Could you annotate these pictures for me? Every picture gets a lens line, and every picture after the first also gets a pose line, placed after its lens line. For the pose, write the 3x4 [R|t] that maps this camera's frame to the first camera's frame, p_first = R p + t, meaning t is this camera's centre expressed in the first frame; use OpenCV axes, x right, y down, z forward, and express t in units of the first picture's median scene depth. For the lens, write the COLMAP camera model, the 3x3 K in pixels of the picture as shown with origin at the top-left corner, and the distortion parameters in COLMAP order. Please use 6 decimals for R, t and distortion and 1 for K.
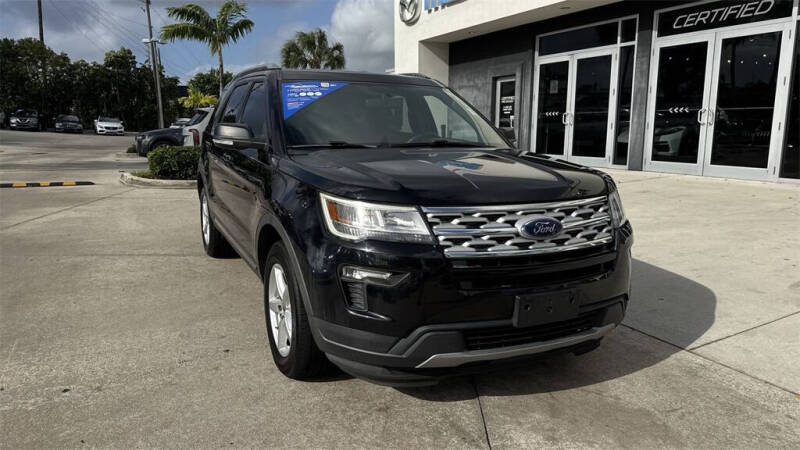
lens RADIAL K [[558.4, 0, 400.4], [0, 558.4, 227.6], [0, 0, 1]] dist [0.056349, -0.072881]
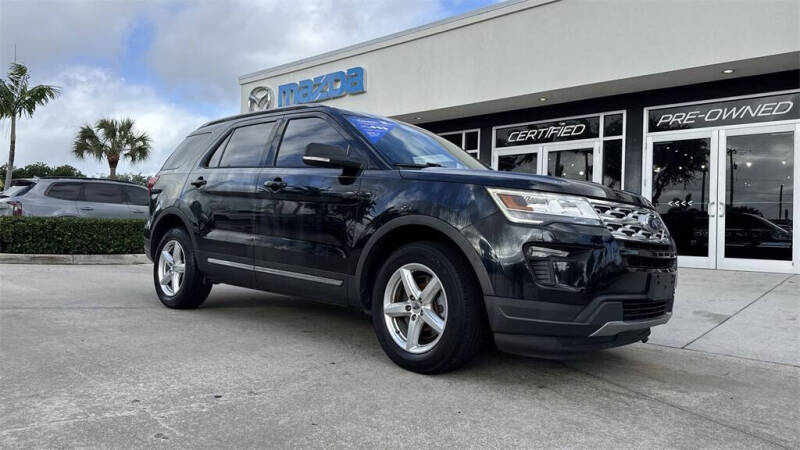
lens RADIAL K [[558.4, 0, 402.7], [0, 558.4, 228.7], [0, 0, 1]] dist [0.056349, -0.072881]
pose [[0.926452, 0.043796, 0.373857, -0.531911], [0.028753, 0.982073, -0.186298, 0.164144], [-0.375314, 0.183345, 0.908584, 0.034608]]
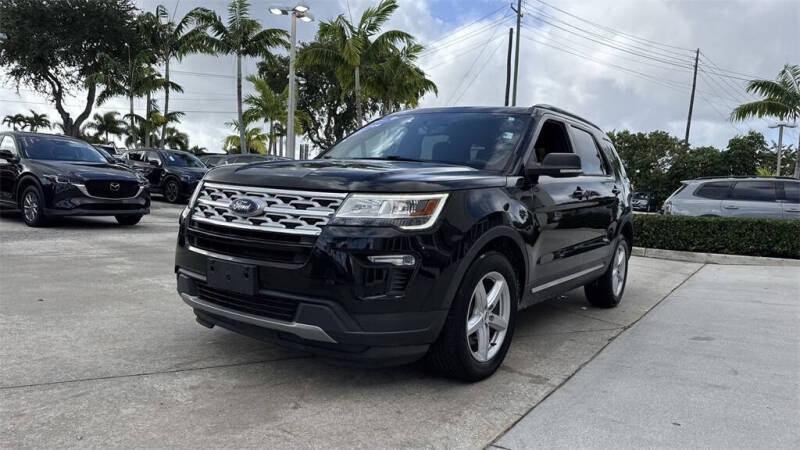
lens RADIAL K [[558.4, 0, 403.9], [0, 558.4, 224.1], [0, 0, 1]] dist [0.056349, -0.072881]
pose [[0.490963, 0.071433, -0.868247, 0.982513], [-0.213174, 0.976186, -0.040229, 0.008606], [0.844697, 0.204839, 0.494499, 0.502355]]
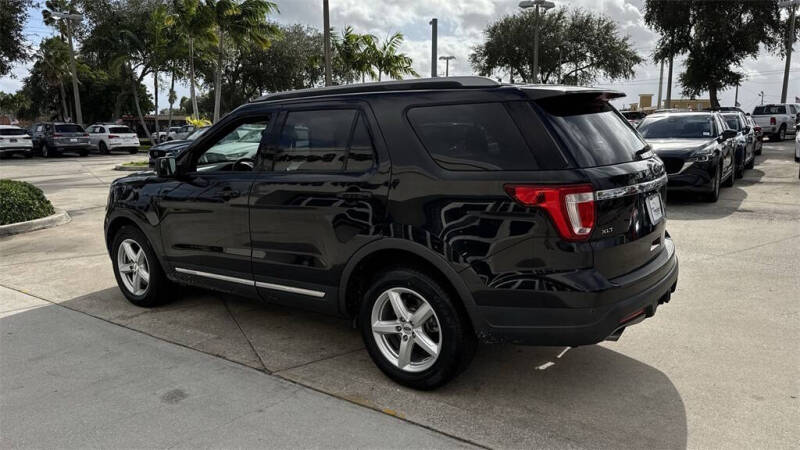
lens RADIAL K [[558.4, 0, 401.5], [0, 558.4, 225.5], [0, 0, 1]] dist [0.056349, -0.072881]
pose [[-0.886524, 0.089470, -0.453949, 0.344291], [-0.071459, 0.942877, 0.325388, -0.502770], [0.457131, 0.320903, -0.829490, 2.470468]]
